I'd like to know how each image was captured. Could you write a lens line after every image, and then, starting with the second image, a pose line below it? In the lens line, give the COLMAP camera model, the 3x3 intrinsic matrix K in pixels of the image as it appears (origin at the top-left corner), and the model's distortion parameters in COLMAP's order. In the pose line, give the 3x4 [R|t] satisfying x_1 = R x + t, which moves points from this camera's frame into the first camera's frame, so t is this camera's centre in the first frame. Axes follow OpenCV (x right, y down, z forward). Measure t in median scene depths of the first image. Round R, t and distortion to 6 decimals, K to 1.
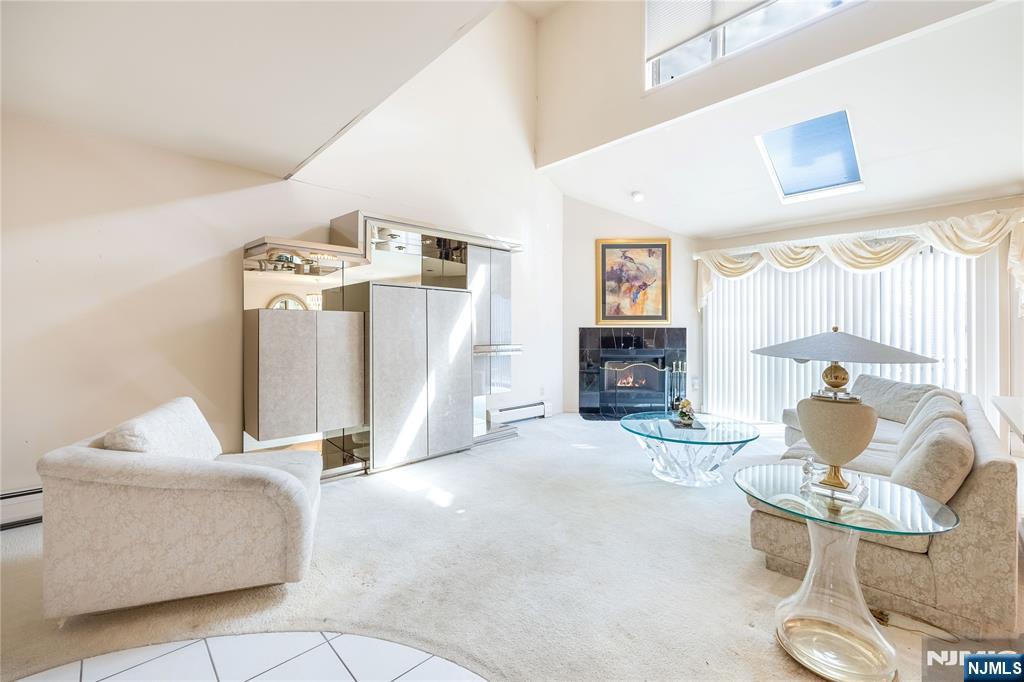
lens RADIAL K [[418.4, 0, 500.8], [0, 418.4, 326.4], [0, 0, 1]] dist [0.000371, -0.000012]
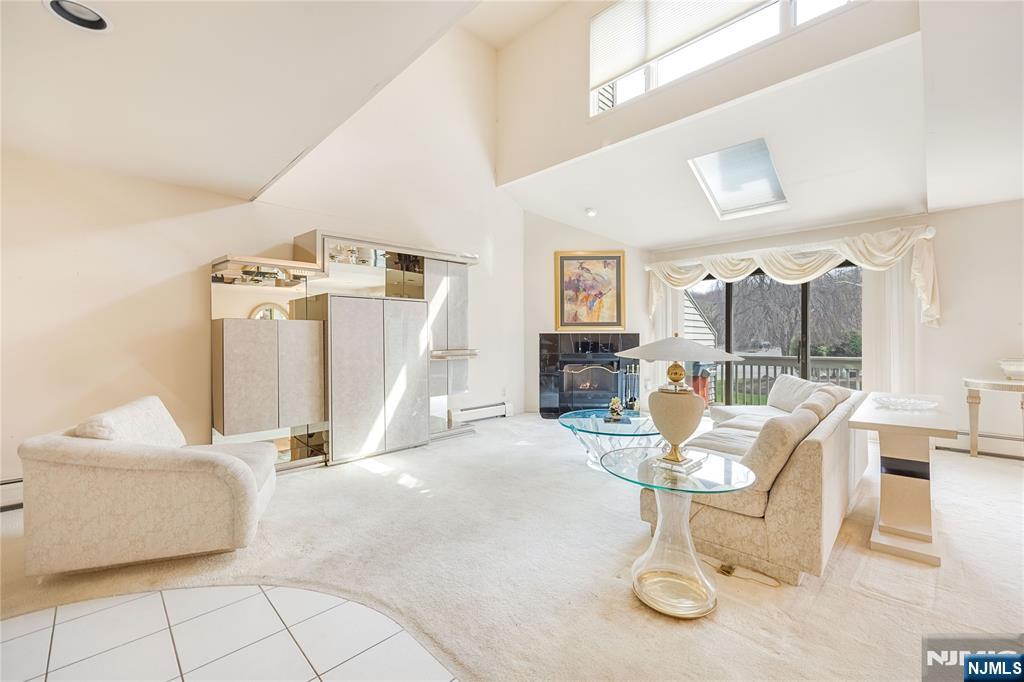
lens RADIAL K [[418.4, 0, 513.6], [0, 418.4, 334.4], [0, 0, 1]] dist [0.000371, -0.000012]
pose [[0.999785, -0.003799, 0.020407, 0.156896], [0.003686, 0.999978, 0.005552, -0.001971], [-0.020428, -0.005476, 0.999776, -0.123770]]
